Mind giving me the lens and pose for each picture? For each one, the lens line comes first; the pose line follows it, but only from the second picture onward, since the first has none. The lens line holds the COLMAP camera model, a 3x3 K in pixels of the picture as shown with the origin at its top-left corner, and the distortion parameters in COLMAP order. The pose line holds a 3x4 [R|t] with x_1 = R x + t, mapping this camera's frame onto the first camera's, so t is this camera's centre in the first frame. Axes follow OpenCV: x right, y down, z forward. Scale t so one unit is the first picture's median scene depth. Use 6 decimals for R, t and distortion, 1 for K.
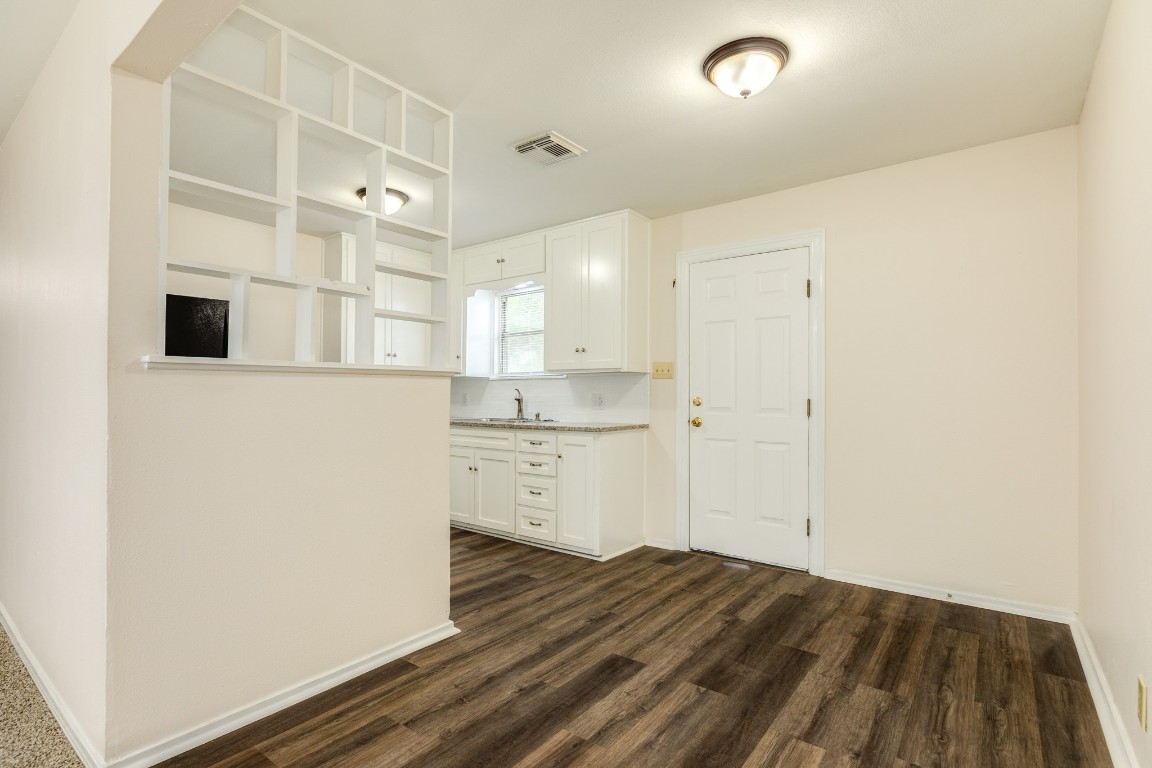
lens RADIAL K [[557.4, 0, 574.4], [0, 557.4, 388.0], [0, 0, 1]] dist [-0.001651, -0.000049]
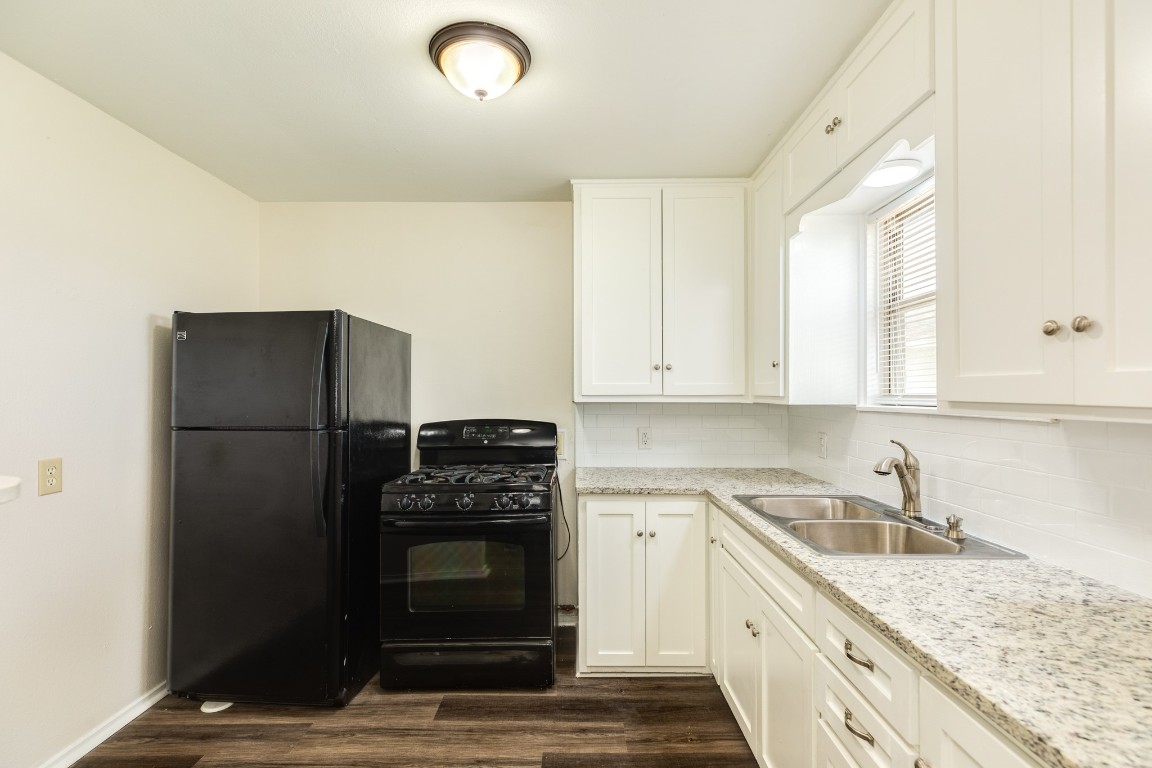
lens RADIAL K [[516.3, 0, 573.8], [0, 516.3, 387.1], [0, 0, 1]] dist [0.003204, 0.000474]
pose [[0.604937, -0.012822, -0.796170, 0.067118], [0.016637, 0.999856, -0.003462, -0.050366], [0.796100, -0.011152, 0.605063, 0.781921]]
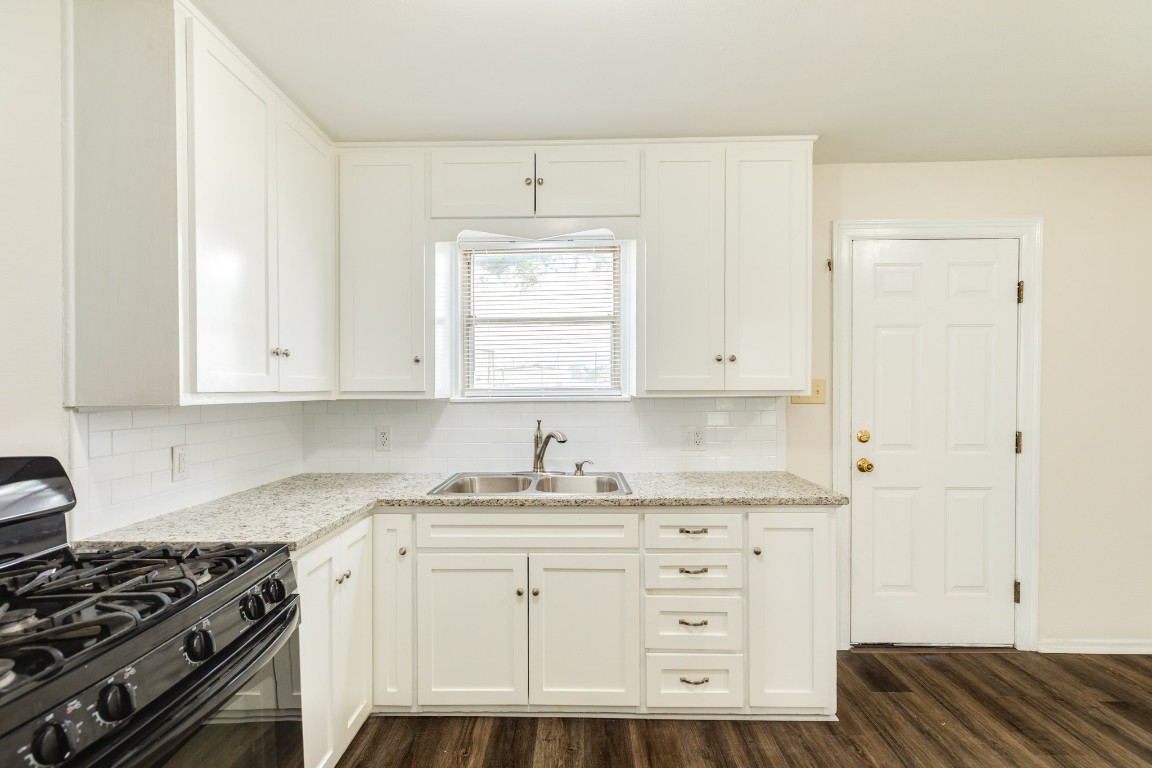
lens RADIAL K [[534.5, 0, 568.9], [0, 534.5, 389.1], [0, 0, 1]] dist [-0.000993, 0.000017]
pose [[0.806681, -0.011928, 0.590866, -0.515223], [-0.000062, 0.999795, 0.020269, -0.053161], [-0.590987, -0.016387, 0.806515, 0.721380]]
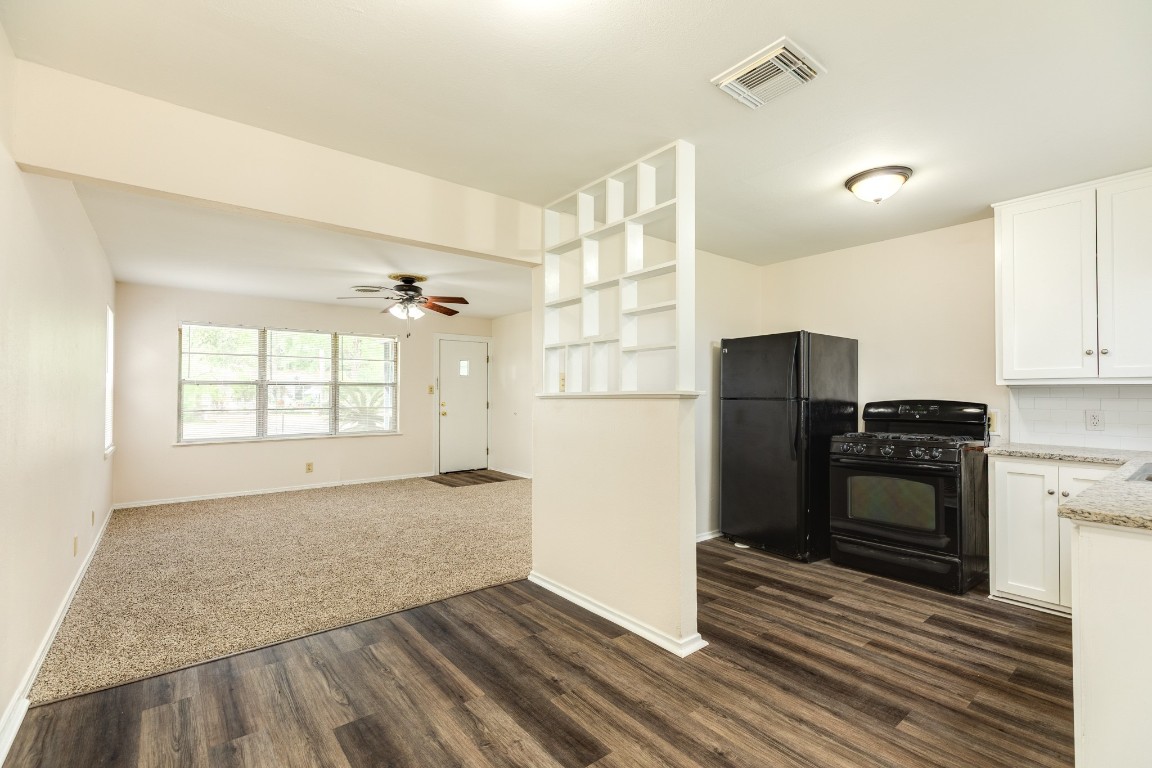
lens RADIAL K [[516.3, 0, 573.8], [0, 516.3, 387.1], [0, 0, 1]] dist [0.003204, 0.000474]
pose [[-0.242224, -0.020040, -0.970013, 0.520094], [0.009978, 0.999682, -0.023145, -0.015146], [0.970169, -0.015285, -0.241948, 0.734199]]
